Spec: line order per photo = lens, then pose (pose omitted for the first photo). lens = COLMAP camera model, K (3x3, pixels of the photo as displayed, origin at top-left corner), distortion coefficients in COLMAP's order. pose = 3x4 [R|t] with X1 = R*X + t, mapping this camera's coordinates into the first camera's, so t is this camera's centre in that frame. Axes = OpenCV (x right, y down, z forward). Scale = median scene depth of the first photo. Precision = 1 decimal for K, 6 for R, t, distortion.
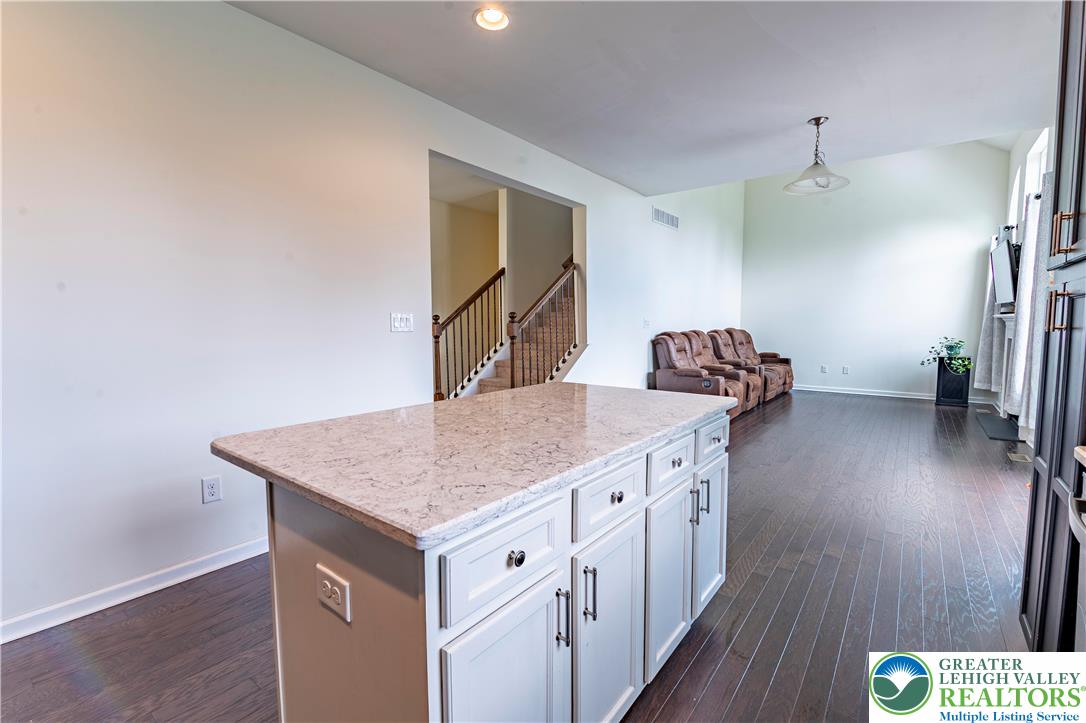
lens RADIAL K [[476.6, 0, 546.6], [0, 476.6, 360.6], [0, 0, 1]] dist [0.000540, -0.000410]
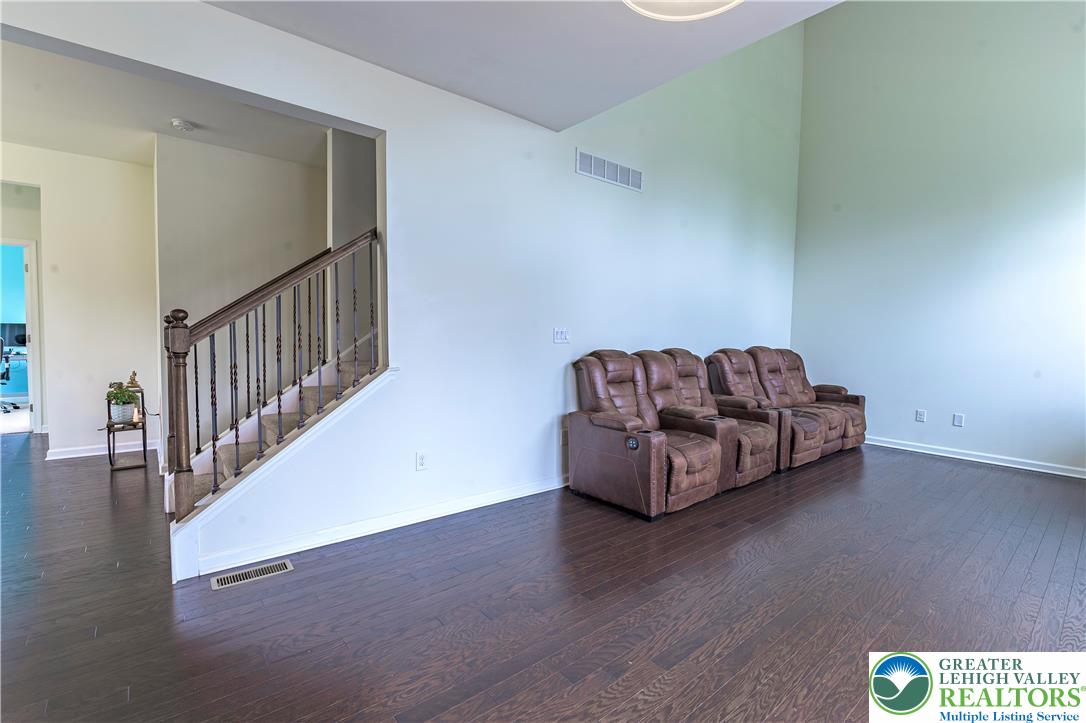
lens RADIAL K [[480.5, 0, 556.9], [0, 480.5, 360.5], [0, 0, 1]] dist [0.000017, -0.001146]
pose [[0.976879, 0.035949, -0.210748, 0.271027], [-0.040300, 0.999053, -0.016386, -0.028369], [0.209960, 0.024501, 0.977403, 0.307911]]
